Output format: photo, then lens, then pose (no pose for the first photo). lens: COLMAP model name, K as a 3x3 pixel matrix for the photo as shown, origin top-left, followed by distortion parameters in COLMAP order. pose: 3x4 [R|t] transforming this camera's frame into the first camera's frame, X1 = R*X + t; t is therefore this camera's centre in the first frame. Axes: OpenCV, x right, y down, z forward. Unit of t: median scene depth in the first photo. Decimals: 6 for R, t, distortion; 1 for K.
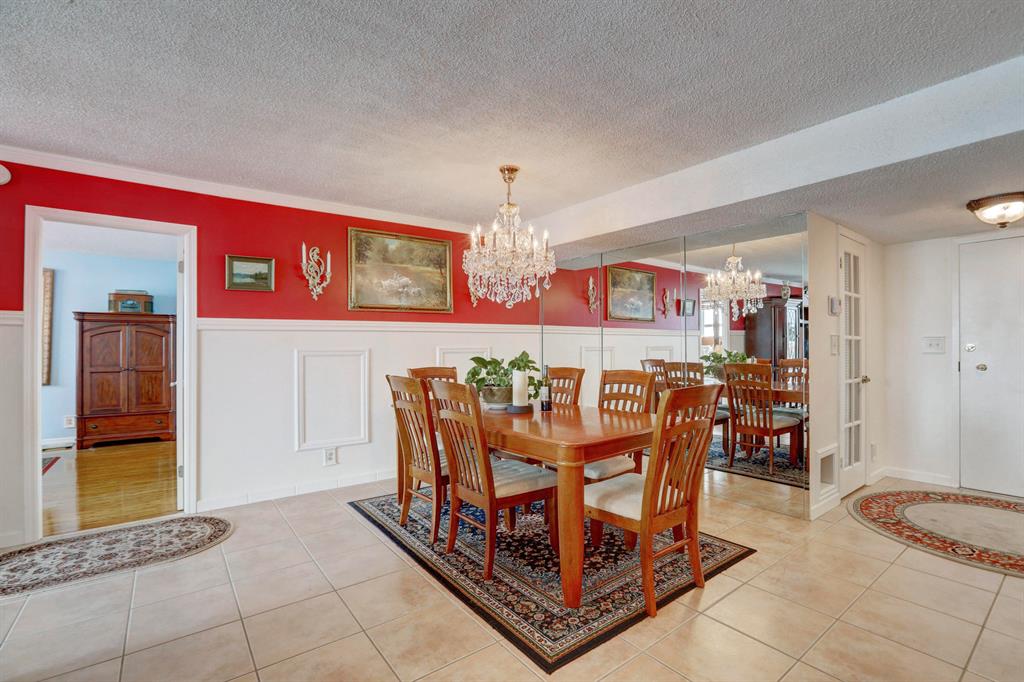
lens RADIAL K [[472.6, 0, 522.0], [0, 472.6, 344.0], [0, 0, 1]] dist [-0.040400, 0.014072]
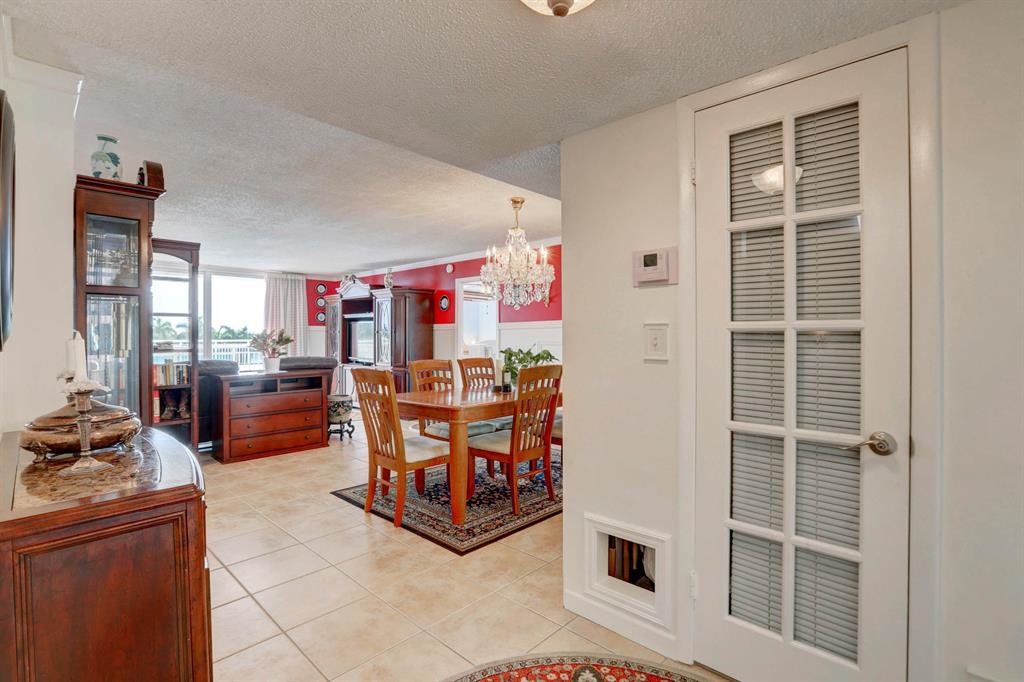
lens RADIAL K [[472.6, 0, 511.2], [0, 472.6, 334.3], [0, 0, 1]] dist [-0.040400, 0.014072]
pose [[0.157452, -0.003694, -0.987520, 1.175001], [0.008530, 0.999961, -0.002380, -0.007530], [0.987490, -0.008049, 0.157477, 0.755798]]
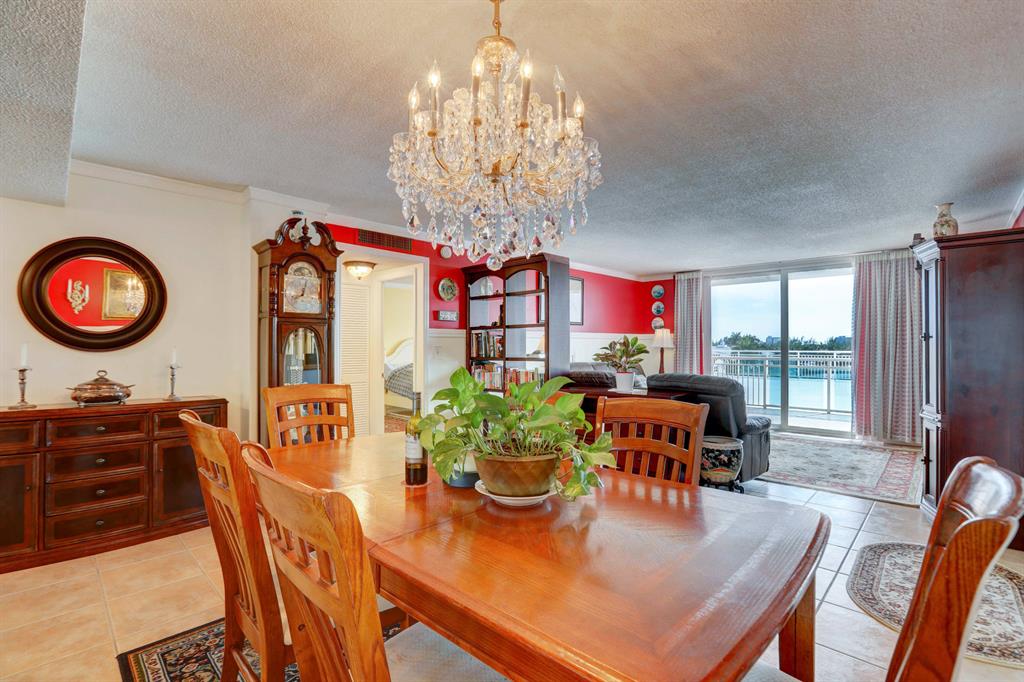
lens RADIAL K [[472.6, 0, 531.0], [0, 472.6, 342.6], [0, 0, 1]] dist [-0.040400, 0.014072]
pose [[-0.984530, -0.000151, -0.175215, 0.022116], [0.001911, 0.999931, -0.011603, -0.007148], [0.175205, -0.011758, -0.984462, 1.407924]]
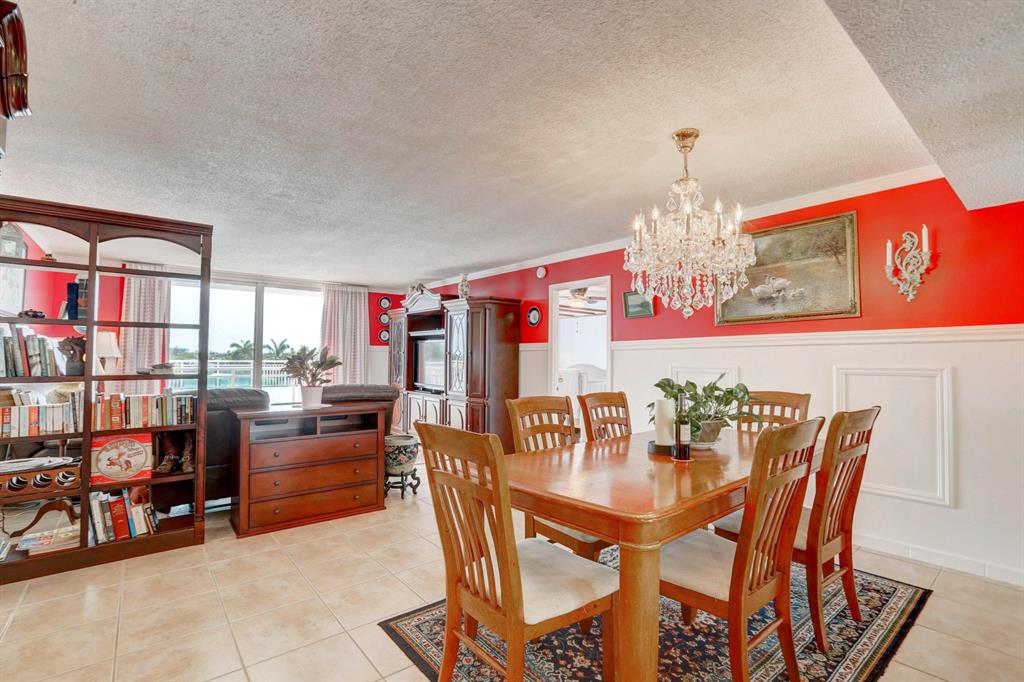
lens RADIAL K [[472.6, 0, 516.5], [0, 472.6, 342.3], [0, 0, 1]] dist [-0.040400, 0.014072]
pose [[0.035734, -0.034257, -0.998774, 0.686286], [0.001309, 0.999413, -0.034232, -0.007699], [0.999360, -0.000085, 0.035758, 0.673907]]
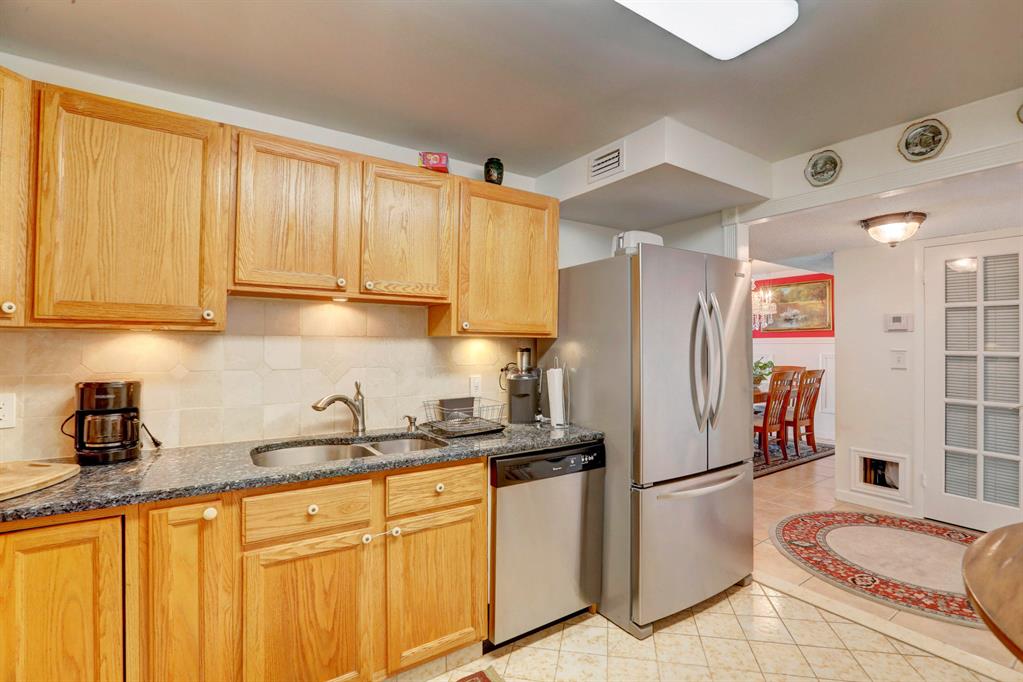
lens RADIAL K [[472.1, 0, 513.2], [0, 472.1, 336.1], [0, 0, 1]] dist [-0.040400, 0.014072]
pose [[-0.076265, -0.012341, -0.997011, 1.758528], [0.003279, 0.999915, -0.012628, -0.039755], [0.997082, -0.004233, -0.076219, 0.234559]]
